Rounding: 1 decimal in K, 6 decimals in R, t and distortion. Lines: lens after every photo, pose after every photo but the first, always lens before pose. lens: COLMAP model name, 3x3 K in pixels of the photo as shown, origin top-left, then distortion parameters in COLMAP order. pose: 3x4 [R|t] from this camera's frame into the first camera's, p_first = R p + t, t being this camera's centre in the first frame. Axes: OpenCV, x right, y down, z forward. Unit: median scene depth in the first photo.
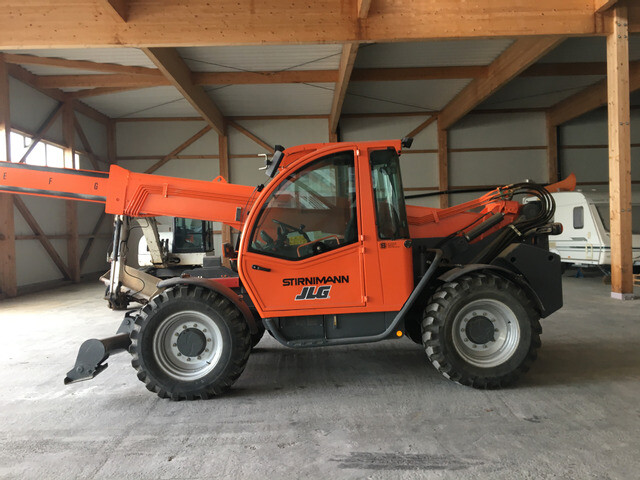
lens RADIAL K [[532.9, 0, 320.2], [0, 532.9, 238.3], [0, 0, 1]] dist [0.061572, -0.080499]
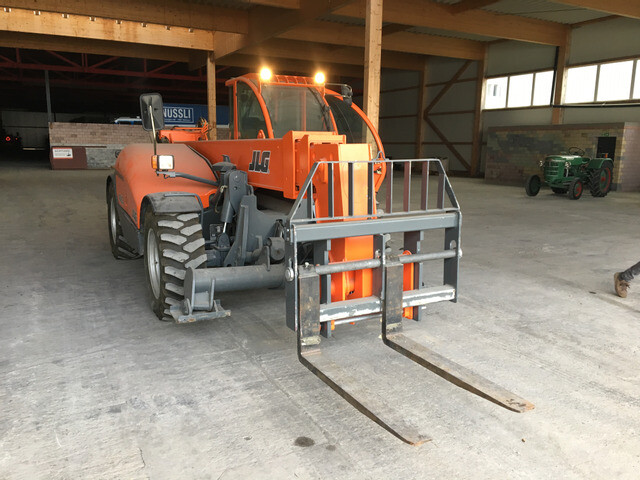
lens RADIAL K [[532.9, 0, 321.0], [0, 532.9, 236.7], [0, 0, 1]] dist [0.061572, -0.080499]
pose [[-0.442158, -0.125504, 0.888113, -1.222531], [0.004453, 0.989843, 0.142097, 0.017173], [-0.896926, 0.066784, -0.437108, 1.567831]]
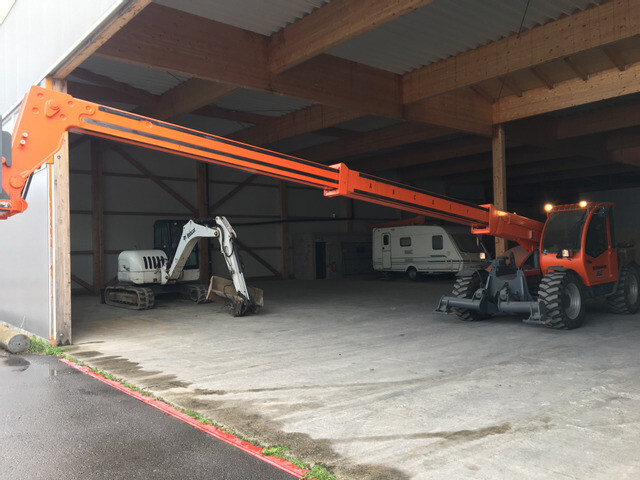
lens RADIAL K [[532.9, 0, 317.8], [0, 532.9, 239.3], [0, 0, 1]] dist [0.061572, -0.080499]
pose [[0.779426, 0.020389, 0.626162, -2.183029], [0.009317, 0.998983, -0.044126, 0.050782], [-0.626425, 0.040227, 0.778443, 0.036251]]
